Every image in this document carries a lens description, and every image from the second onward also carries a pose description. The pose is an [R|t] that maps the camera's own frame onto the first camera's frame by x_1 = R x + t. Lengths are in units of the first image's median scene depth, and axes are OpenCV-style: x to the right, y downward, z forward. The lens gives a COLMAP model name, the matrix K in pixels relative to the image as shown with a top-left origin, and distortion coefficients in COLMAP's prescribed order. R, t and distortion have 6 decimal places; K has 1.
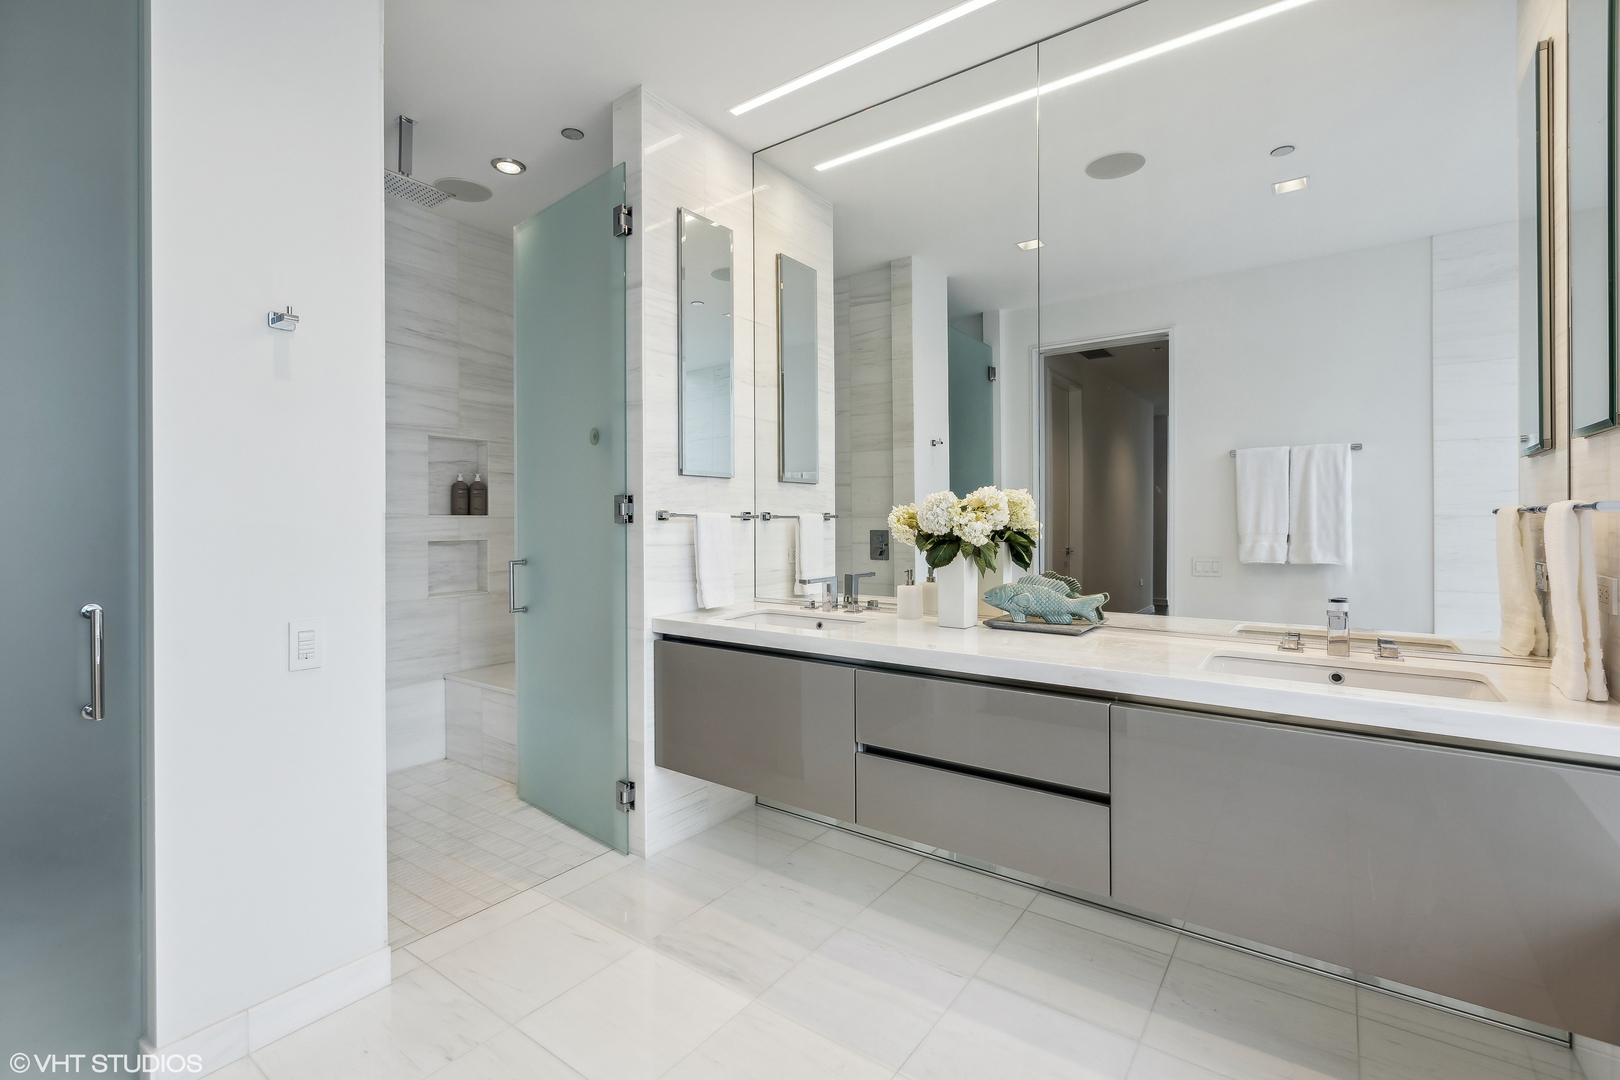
lens RADIAL K [[710.6, 0, 810.5], [0, 710.6, 518.3], [0, 0, 1]] dist [0.001340, 0.000030]
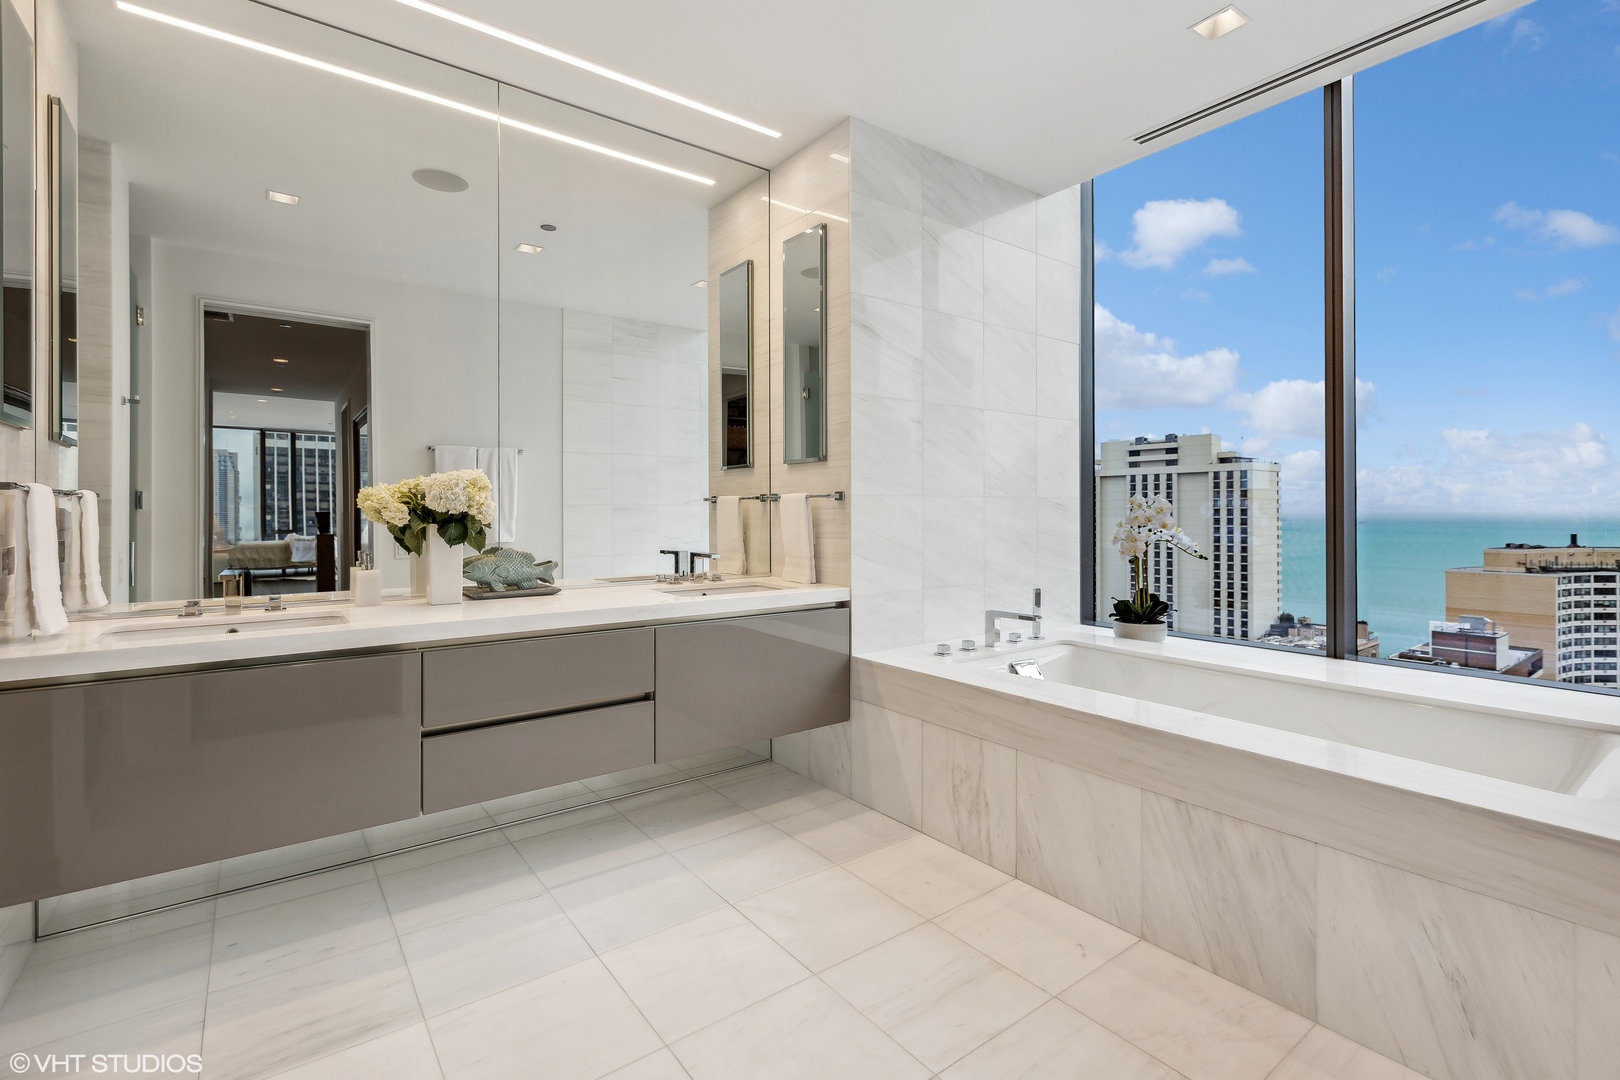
lens RADIAL K [[740.2, 0, 768.2], [0, 740.2, 509.6], [0, 0, 1]] dist [0.001942, 0.000158]
pose [[0.324891, 0.005868, 0.945733, -0.703430], [-0.002151, 0.999983, -0.005466, 0.024636], [-0.945749, -0.000258, 0.324898, 0.231772]]
